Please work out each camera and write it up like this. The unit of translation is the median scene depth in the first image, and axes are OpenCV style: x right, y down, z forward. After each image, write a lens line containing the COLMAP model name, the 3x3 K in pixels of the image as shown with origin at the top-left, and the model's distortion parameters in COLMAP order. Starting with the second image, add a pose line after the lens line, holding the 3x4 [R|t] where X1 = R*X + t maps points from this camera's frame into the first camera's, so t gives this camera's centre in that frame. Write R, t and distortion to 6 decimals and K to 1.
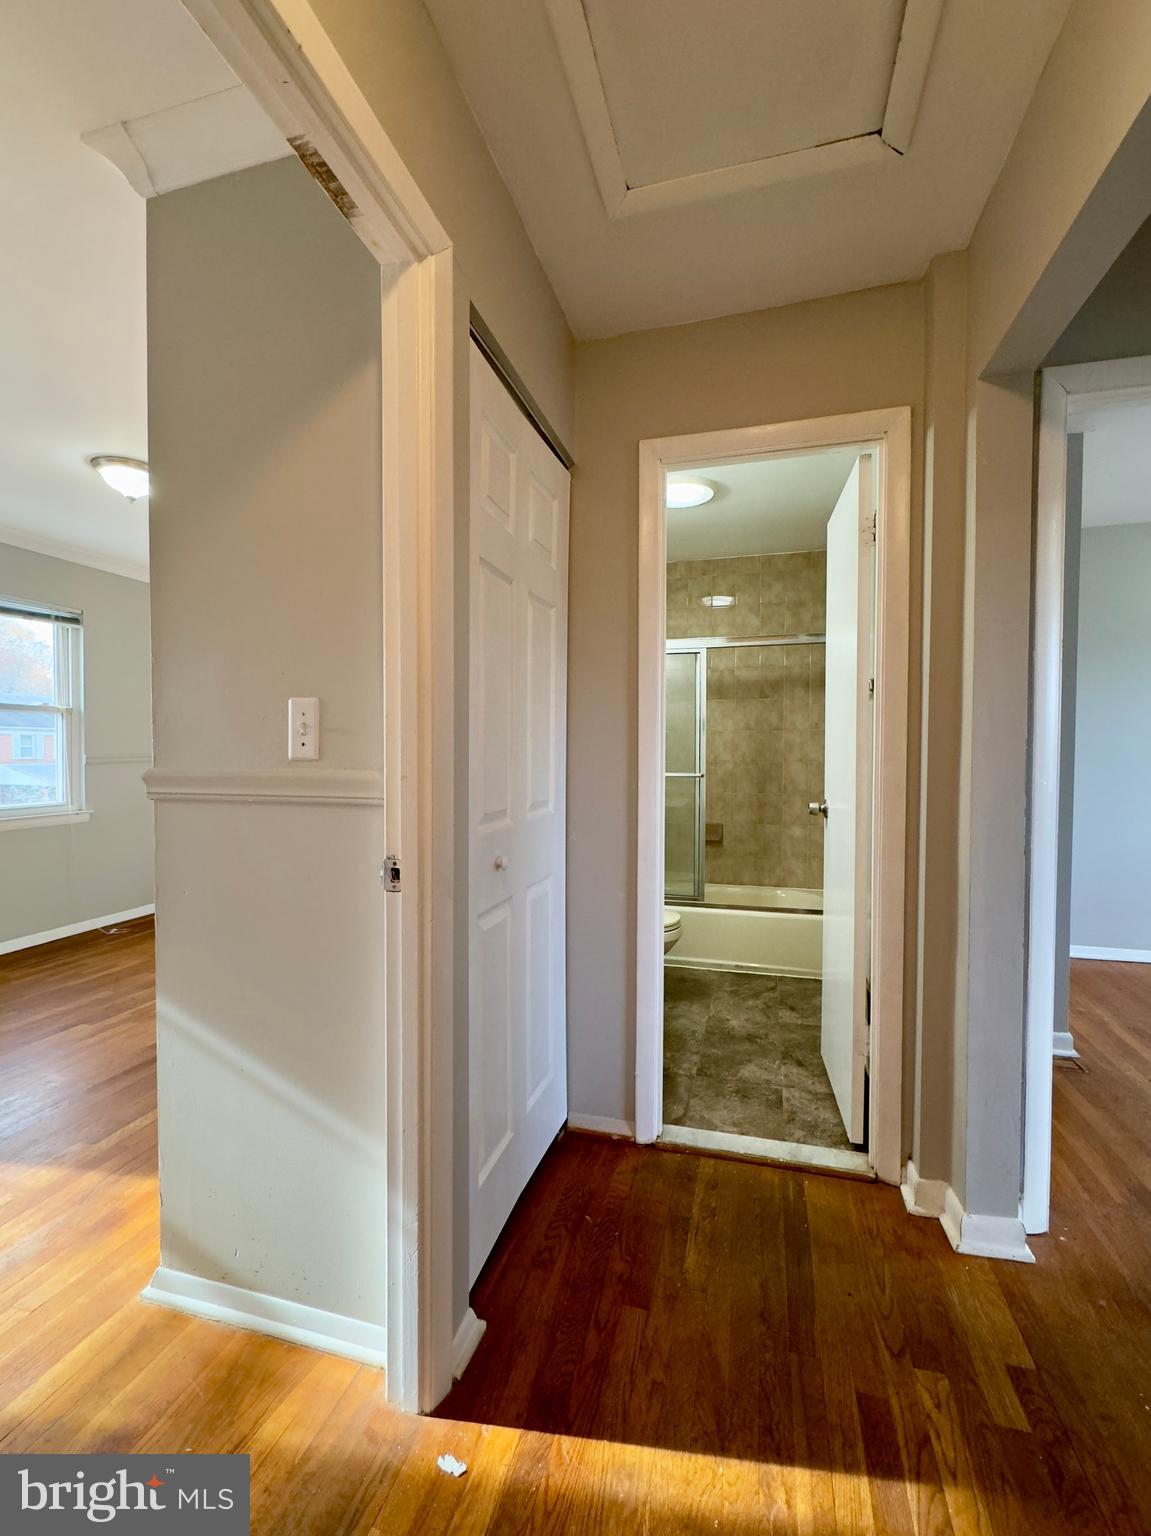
lens RADIAL K [[631.0, 0, 563.1], [0, 631.0, 764.2], [0, 0, 1]] dist [0.000664, -0.000758]
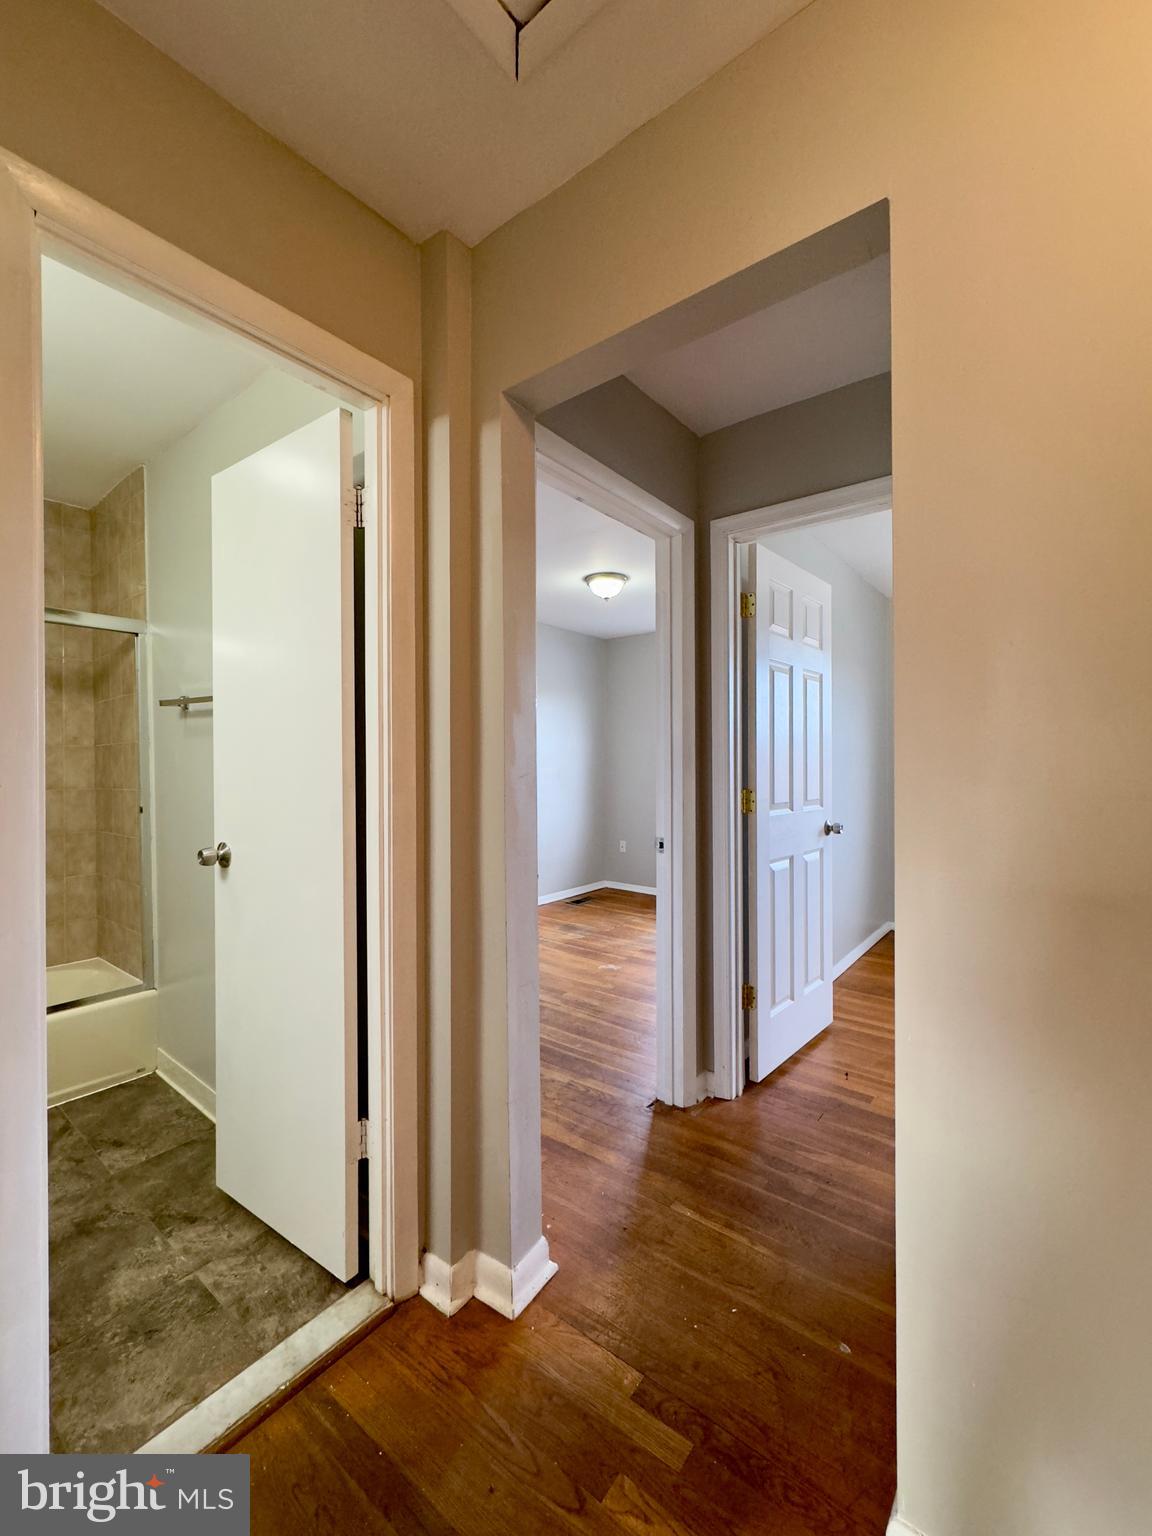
lens RADIAL K [[631.0, 0, 586.6], [0, 631.0, 769.5], [0, 0, 1]] dist [0.000664, -0.000758]
pose [[0.374061, -0.005616, 0.927387, -0.126739], [0.022351, 0.999746, -0.002961, -0.019929], [-0.927135, 0.021836, 0.374092, 0.353192]]
